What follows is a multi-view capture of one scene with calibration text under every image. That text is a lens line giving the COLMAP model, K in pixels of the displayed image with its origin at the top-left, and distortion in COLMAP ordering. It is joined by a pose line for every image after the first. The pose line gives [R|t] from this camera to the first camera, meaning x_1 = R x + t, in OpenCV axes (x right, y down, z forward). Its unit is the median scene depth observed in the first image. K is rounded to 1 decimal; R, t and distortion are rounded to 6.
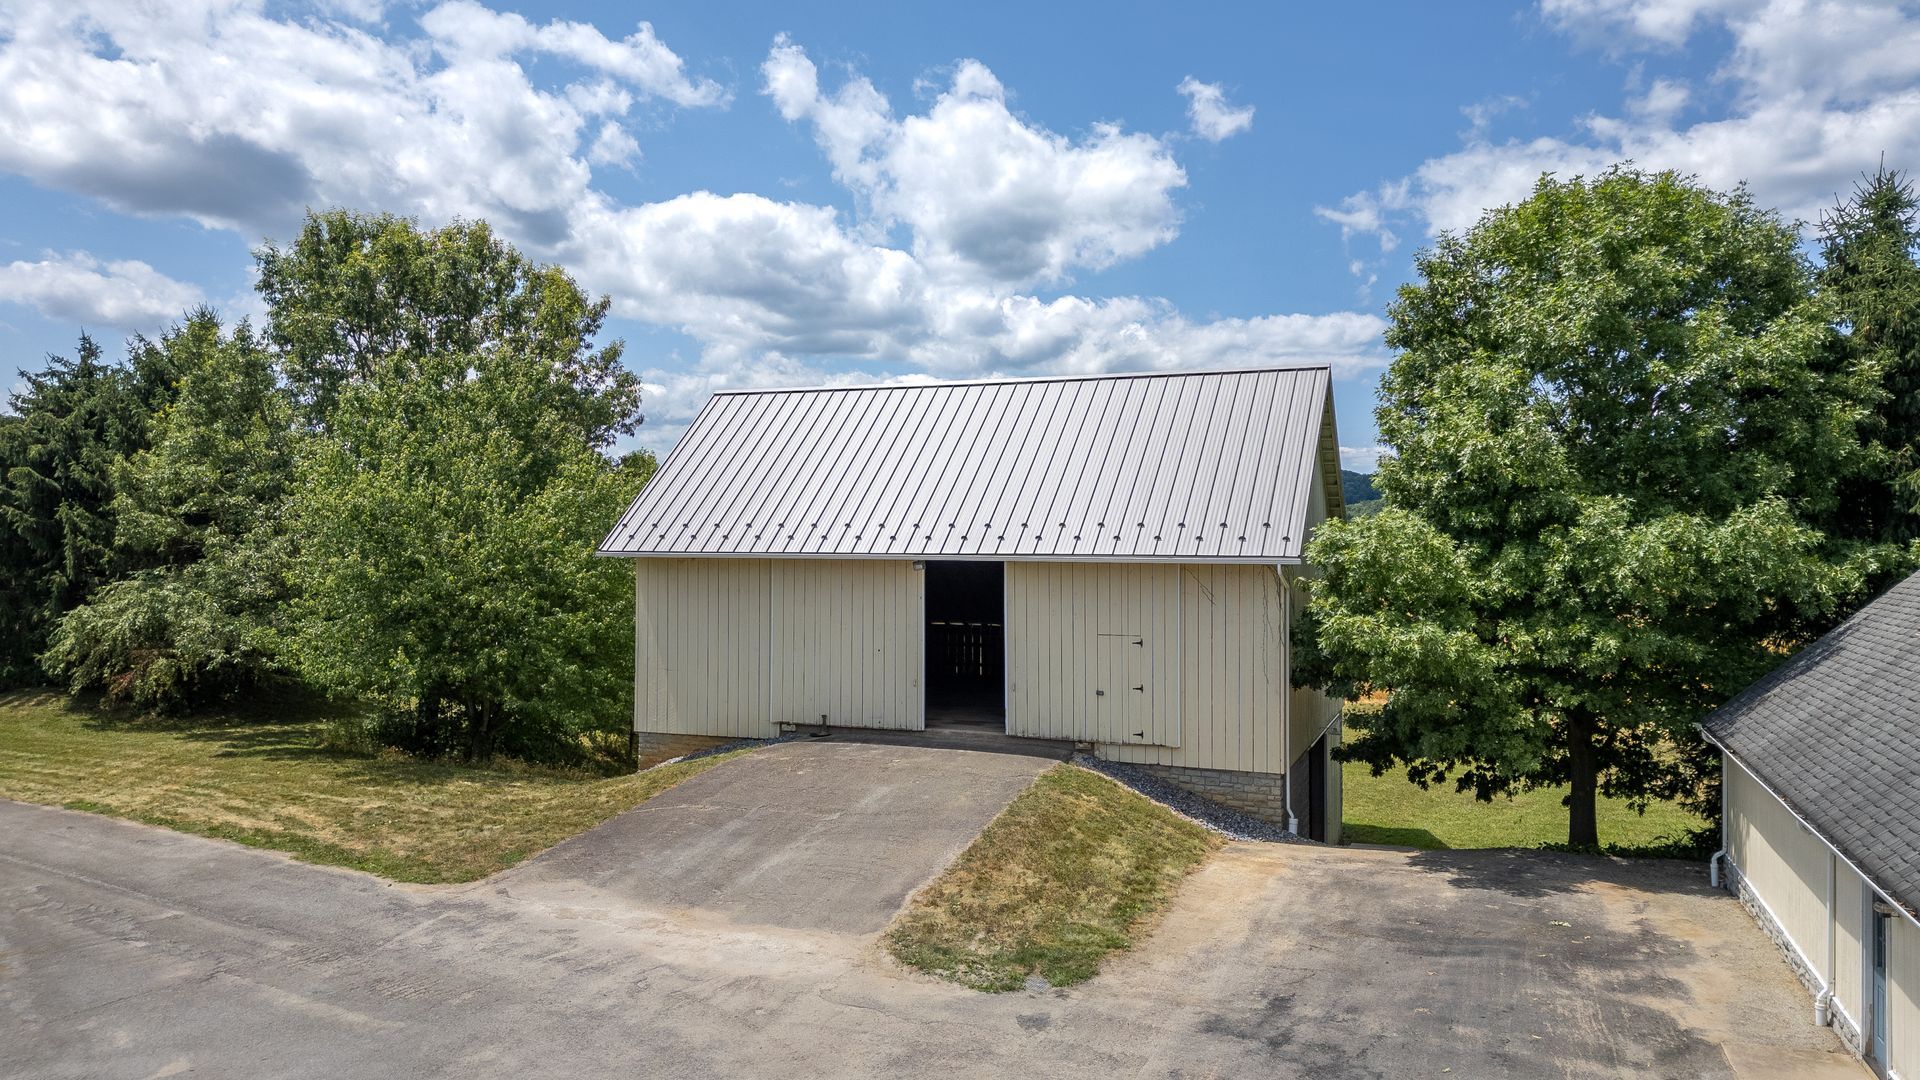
lens RADIAL K [[1348.5, 0, 947.6], [0, 1348.5, 532.7], [0, 0, 1]] dist [0.071678, -0.001124]
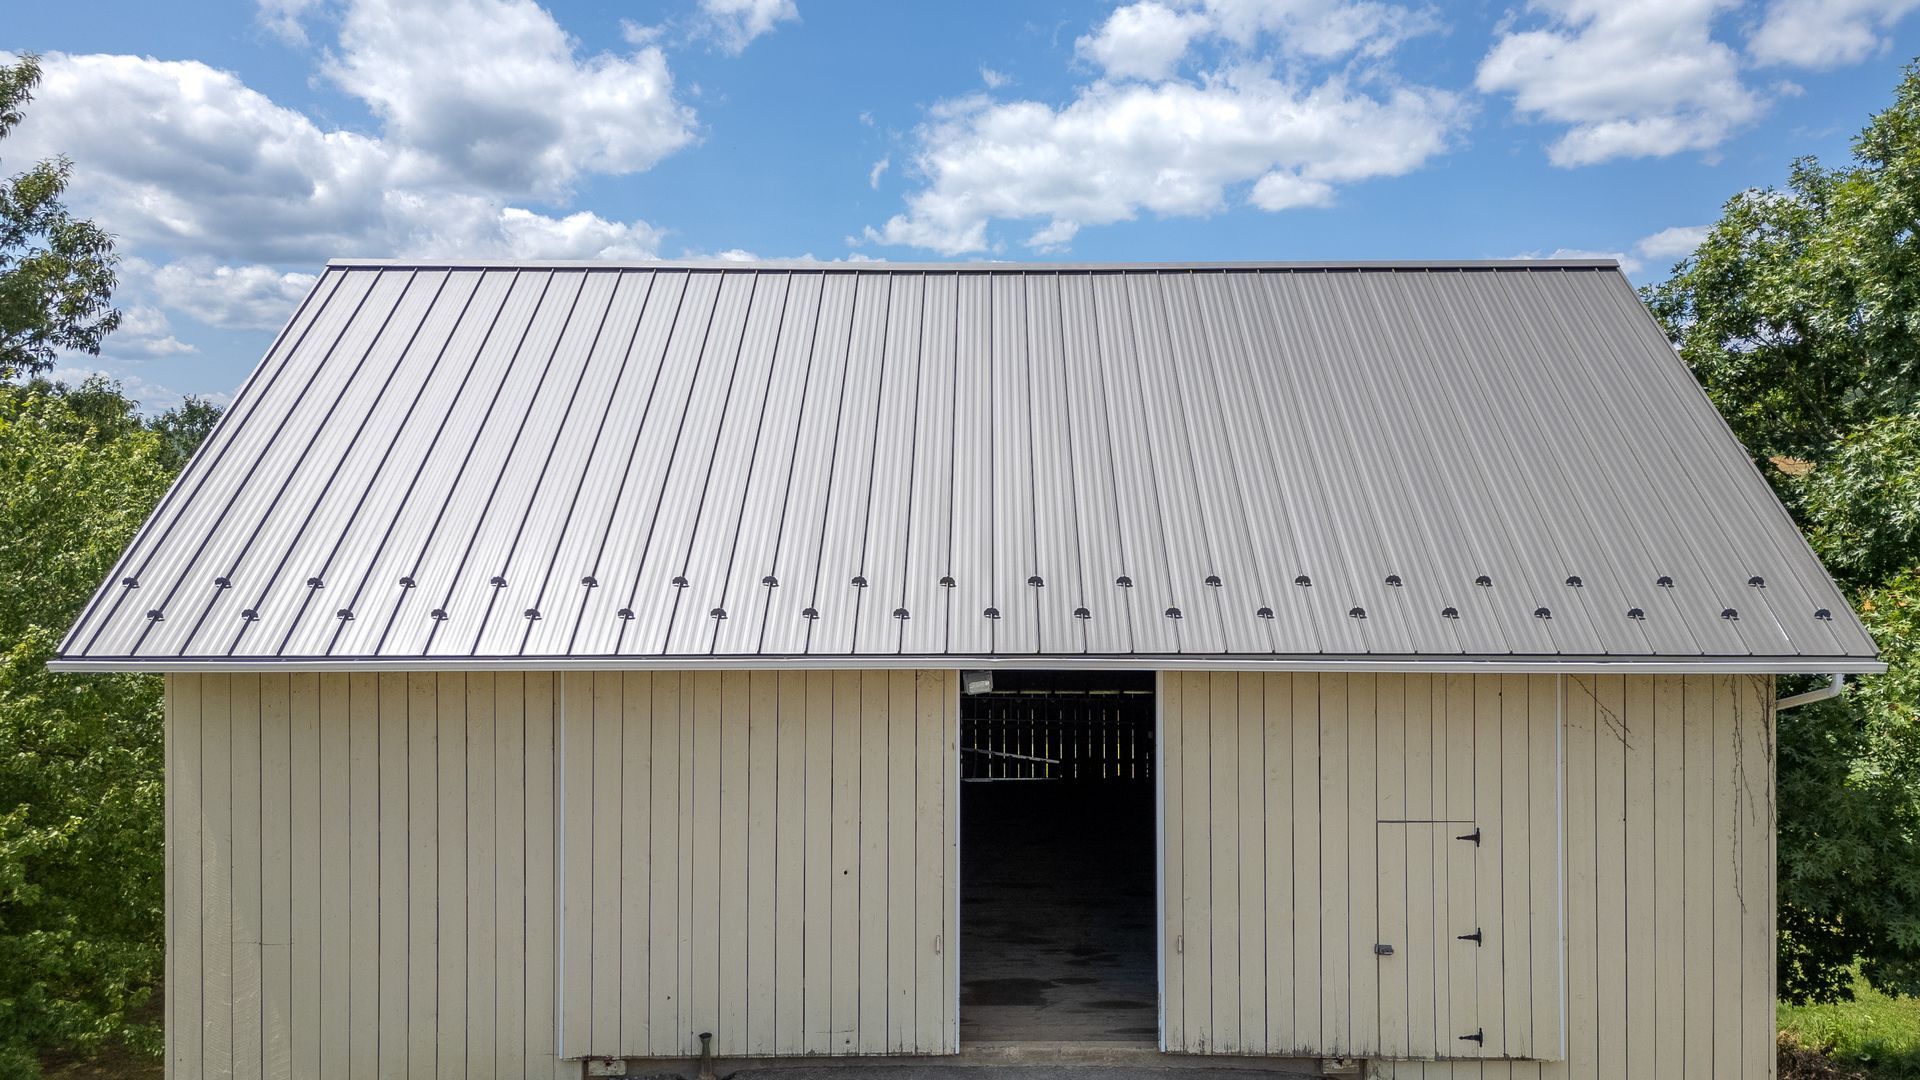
lens RADIAL K [[1363.1, 0, 967.2], [0, 1363.1, 495.5], [0, 0, 1]] dist [0.017690, -0.002969]
pose [[0.926470, -0.008458, 0.376274, -0.192385], [0.000133, 0.999755, 0.022144, -0.045036], [-0.376369, -0.020465, 0.926244, 0.643717]]
